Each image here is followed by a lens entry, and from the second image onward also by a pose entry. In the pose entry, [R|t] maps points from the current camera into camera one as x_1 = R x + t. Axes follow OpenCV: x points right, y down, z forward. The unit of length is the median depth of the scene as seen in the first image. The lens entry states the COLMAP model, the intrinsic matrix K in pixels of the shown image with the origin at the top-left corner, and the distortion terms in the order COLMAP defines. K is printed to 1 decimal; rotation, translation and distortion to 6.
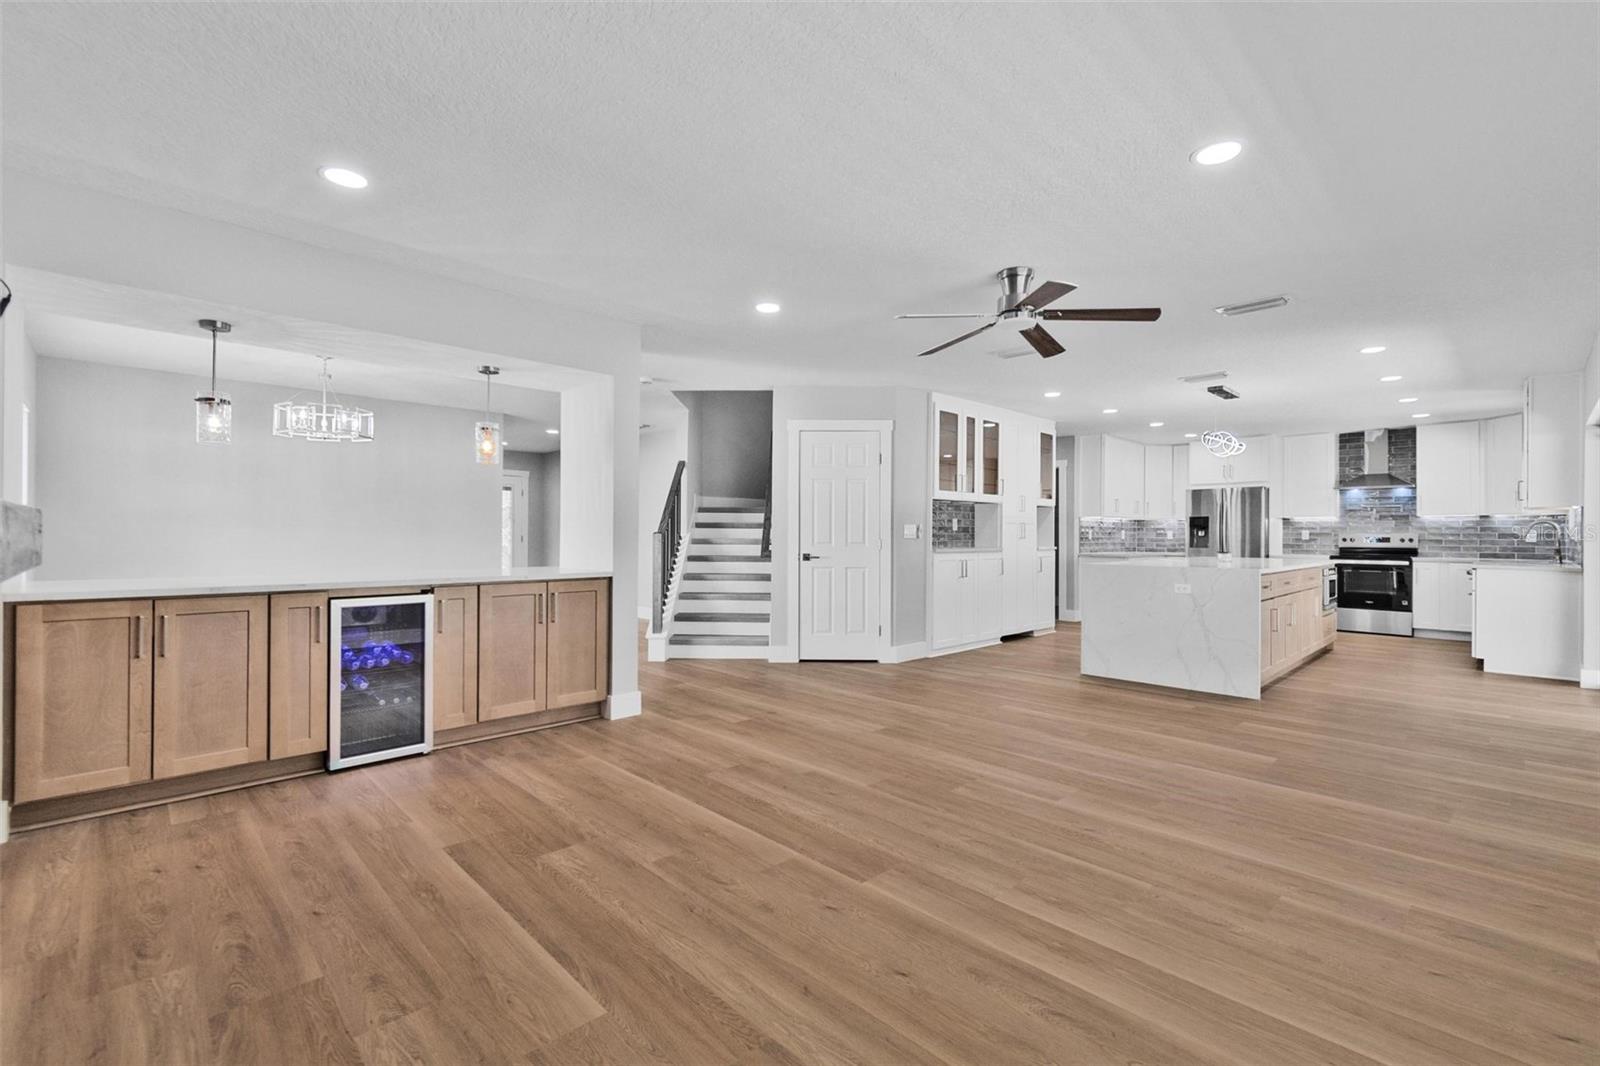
lens RADIAL K [[710.3, 0, 794.2], [0, 710.3, 531.2], [0, 0, 1]] dist [0.004982, 0.000307]
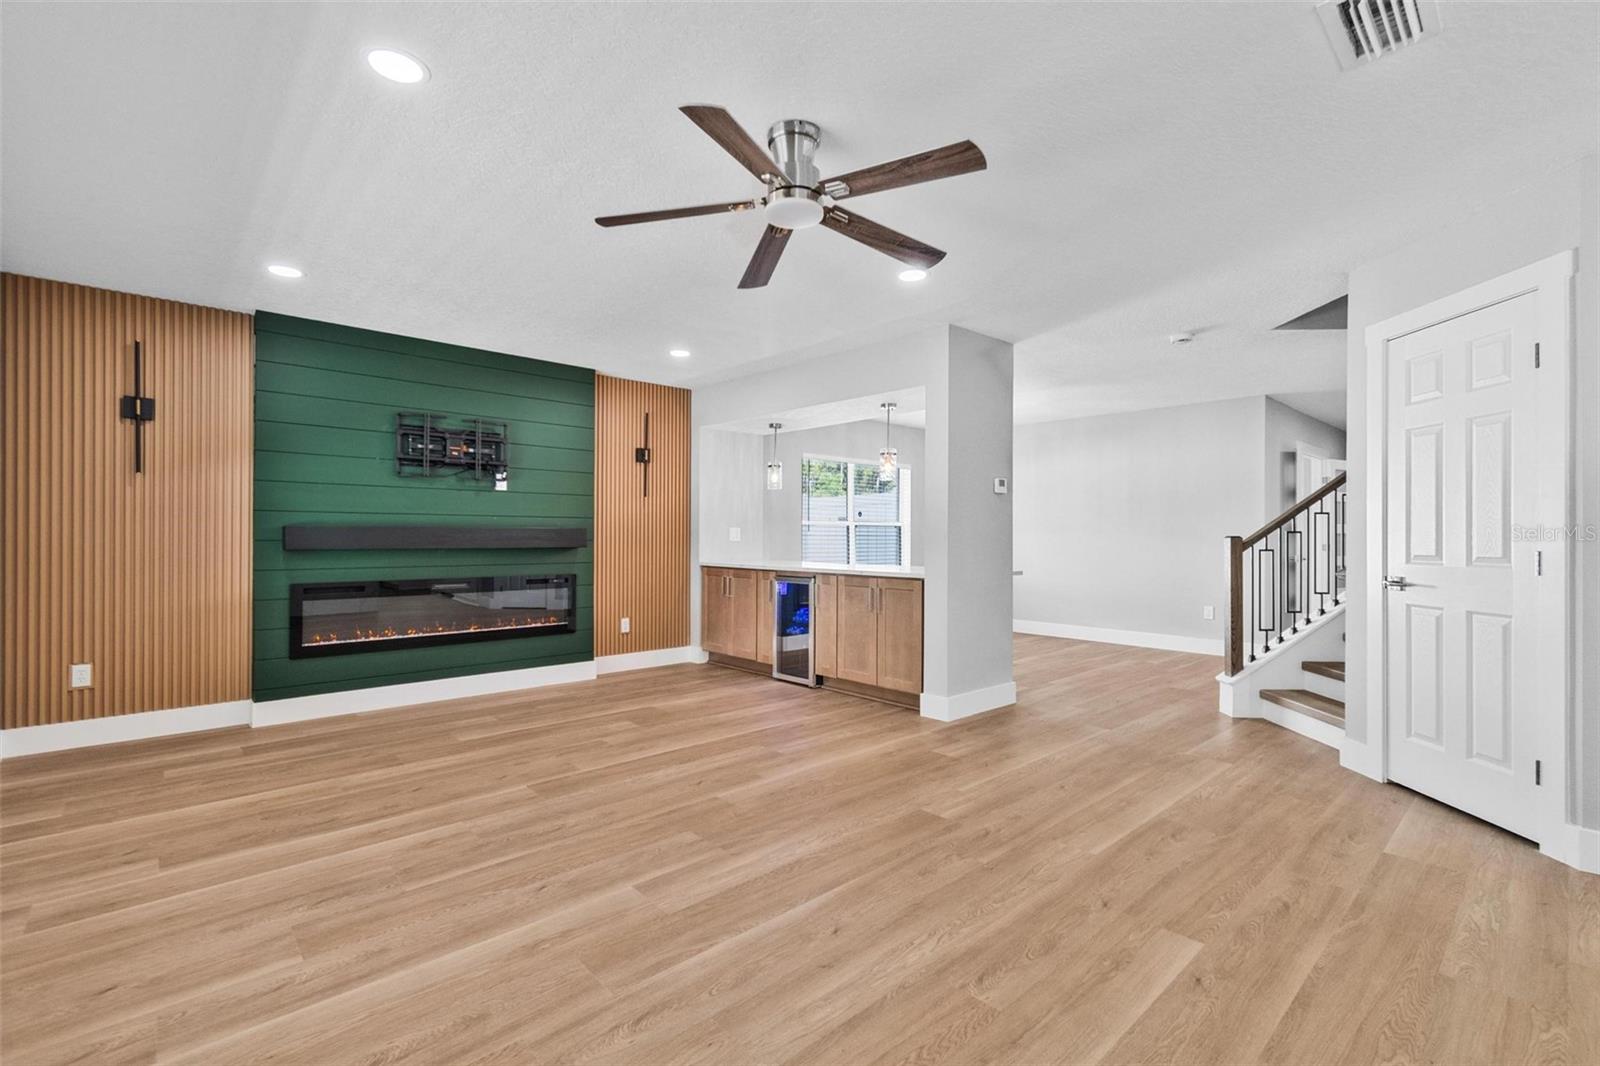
lens RADIAL K [[710.3, 0, 791.7], [0, 710.3, 534.3], [0, 0, 1]] dist [0.004982, 0.000307]
pose [[-0.033434, -0.007886, -0.999410, 1.056633], [-0.000374, 0.999969, -0.007878, 0.009135], [0.999441, 0.000110, -0.033436, 1.122558]]
